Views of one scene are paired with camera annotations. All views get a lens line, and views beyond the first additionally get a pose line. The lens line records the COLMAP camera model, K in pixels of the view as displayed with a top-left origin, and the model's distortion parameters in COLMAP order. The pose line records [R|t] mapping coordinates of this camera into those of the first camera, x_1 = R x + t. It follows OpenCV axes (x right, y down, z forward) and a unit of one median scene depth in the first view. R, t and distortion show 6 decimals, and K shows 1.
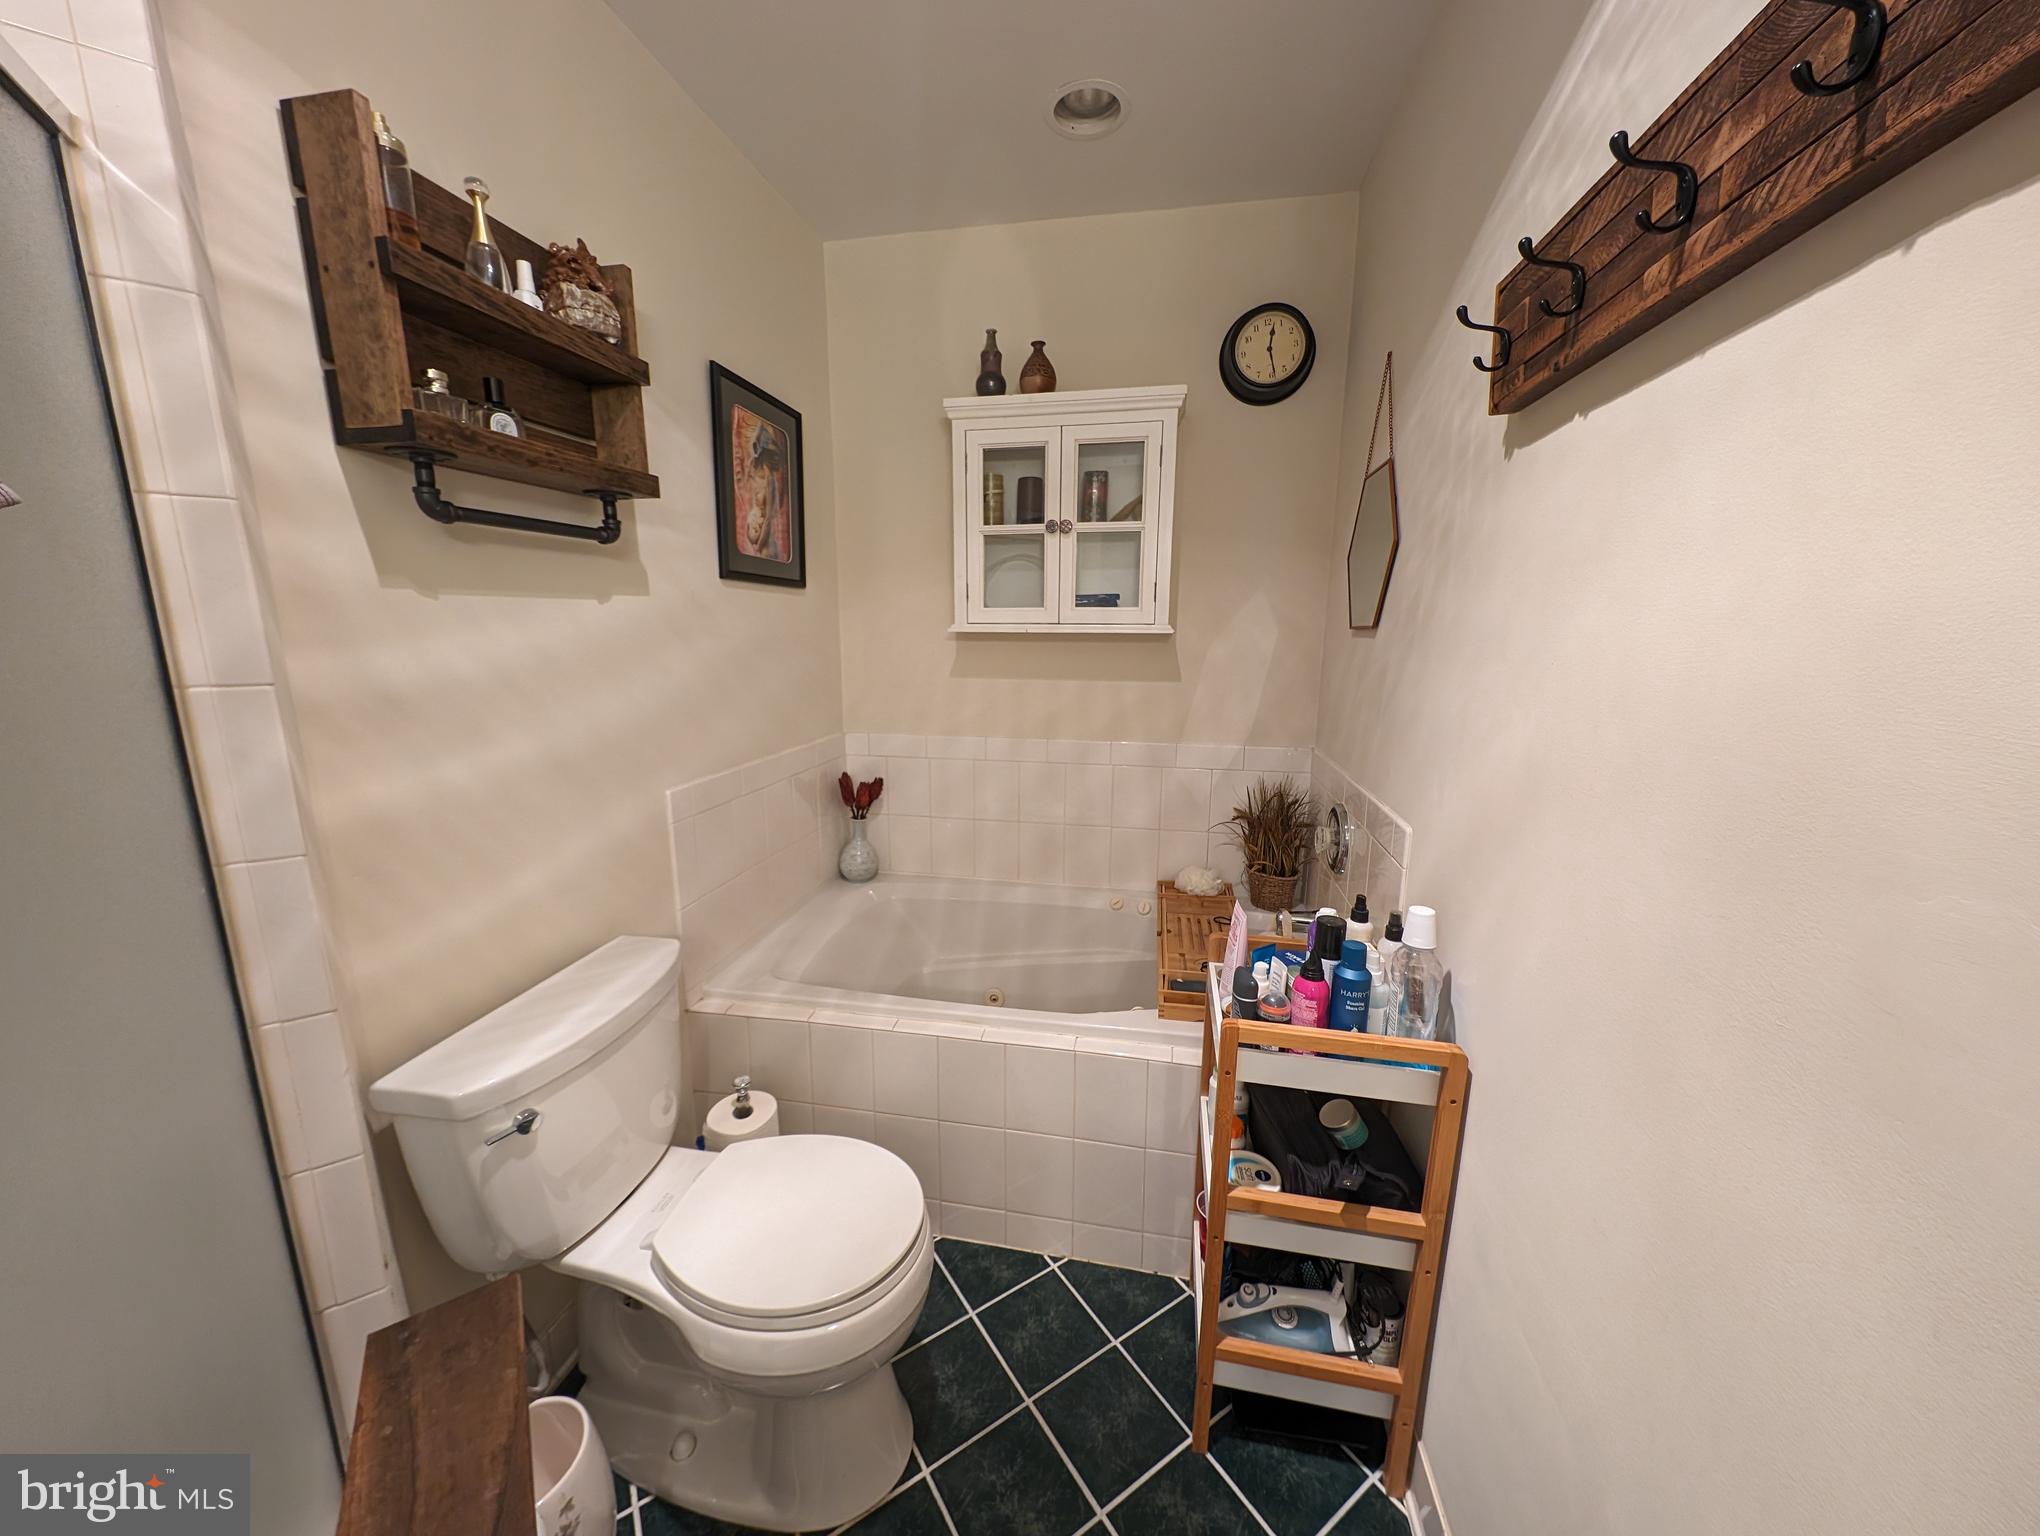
lens RADIAL K [[720.9, 0, 1015.7], [0, 720.9, 767.4], [0, 0, 1]] dist [0.014322, -0.008299]
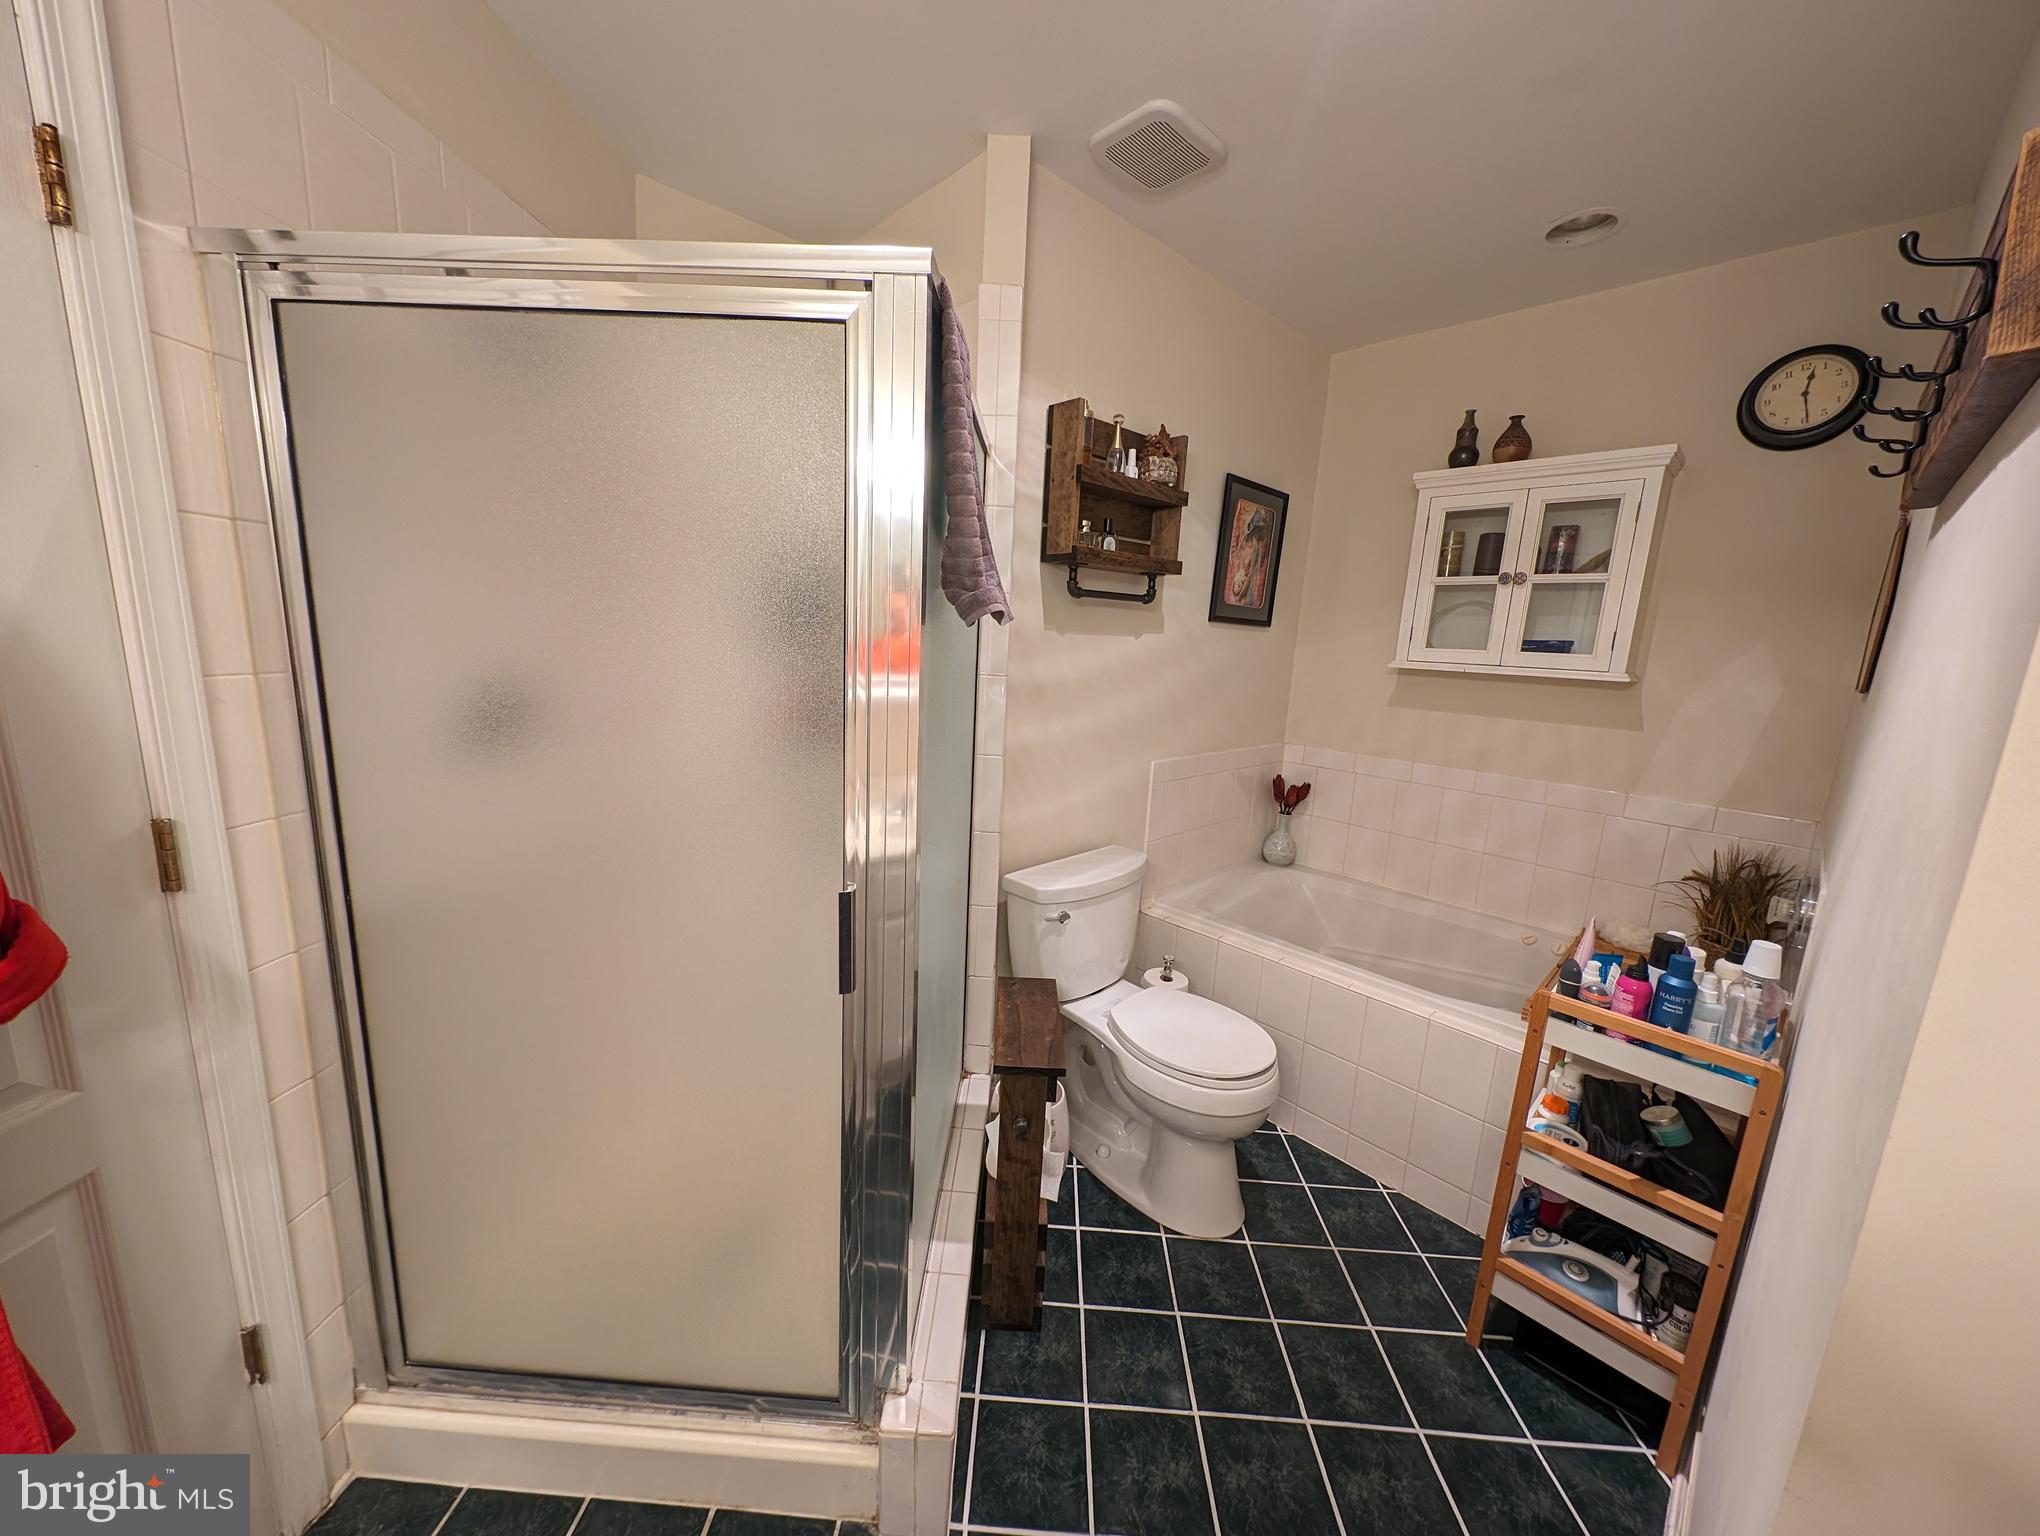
lens RADIAL K [[720.9, 0, 1015.7], [0, 720.9, 767.4], [0, 0, 1]] dist [0.014322, -0.008299]
pose [[0.809855, 0.140339, -0.569596, 0.128378], [-0.155810, 0.987547, 0.021785, 0.049063], [0.565560, 0.071106, 0.821636, -0.348394]]
